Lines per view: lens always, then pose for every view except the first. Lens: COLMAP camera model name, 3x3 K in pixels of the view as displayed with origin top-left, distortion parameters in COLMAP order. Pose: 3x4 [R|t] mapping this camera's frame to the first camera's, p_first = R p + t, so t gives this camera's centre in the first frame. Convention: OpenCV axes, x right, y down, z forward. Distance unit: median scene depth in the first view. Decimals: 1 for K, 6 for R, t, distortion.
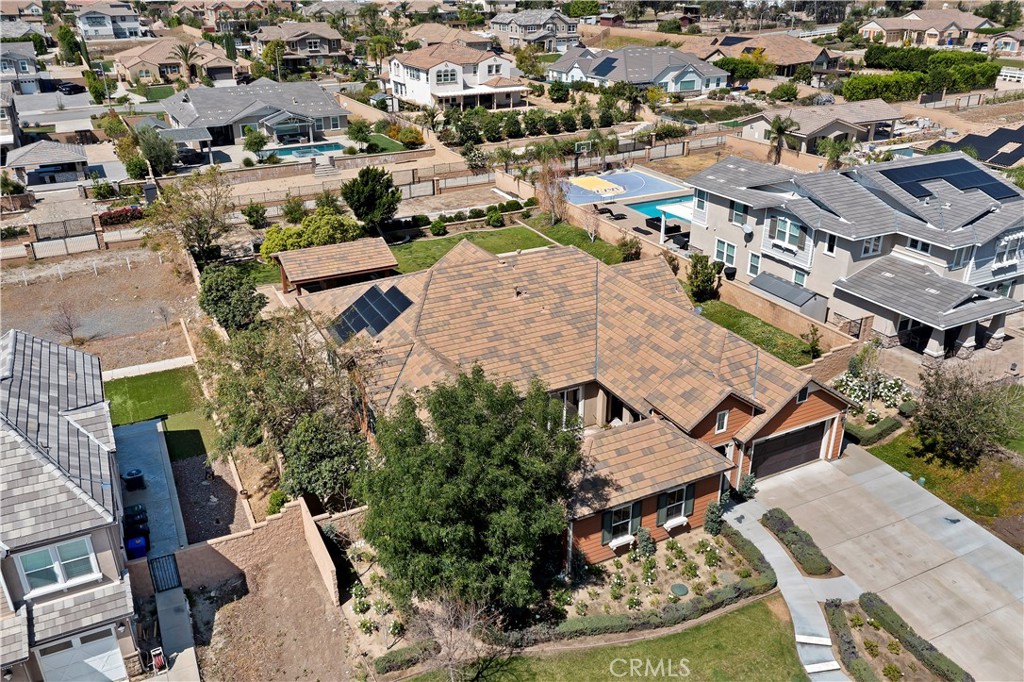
lens RADIAL K [[813.9, 0, 511.0], [0, 813.9, 344.0], [0, 0, 1]] dist [-0.010848, 0.009501]
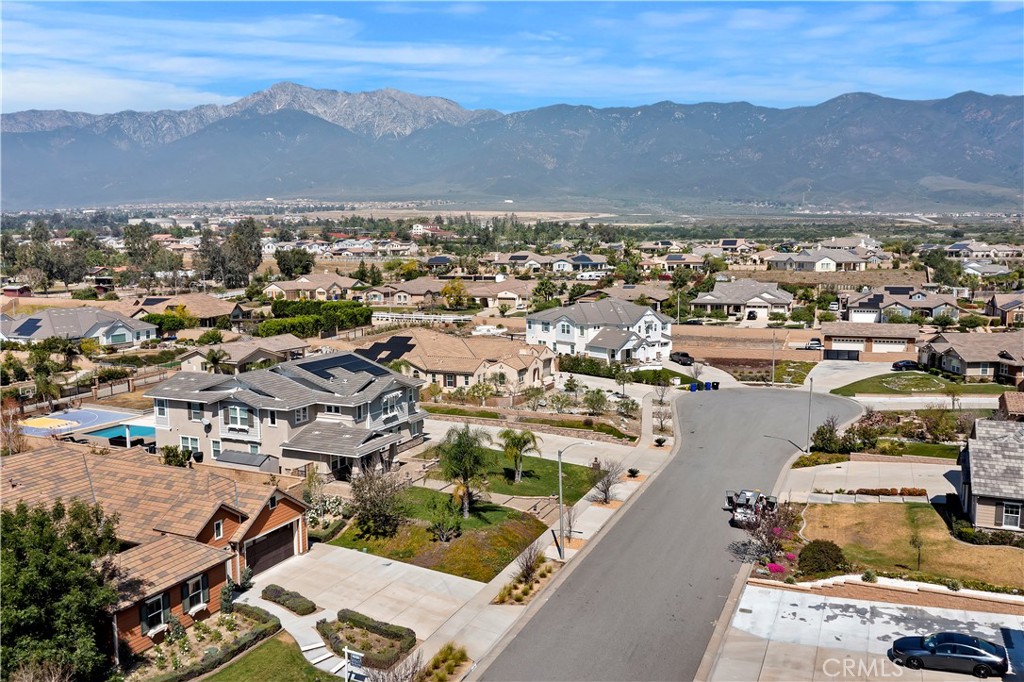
lens RADIAL K [[813.9, 0, 511.0], [0, 813.9, 344.0], [0, 0, 1]] dist [-0.010848, 0.009501]
pose [[0.779645, -0.070927, 0.622192, -0.119206], [0.261546, 0.939639, -0.220619, 0.155400], [-0.568988, 0.334736, 0.751136, -0.257963]]
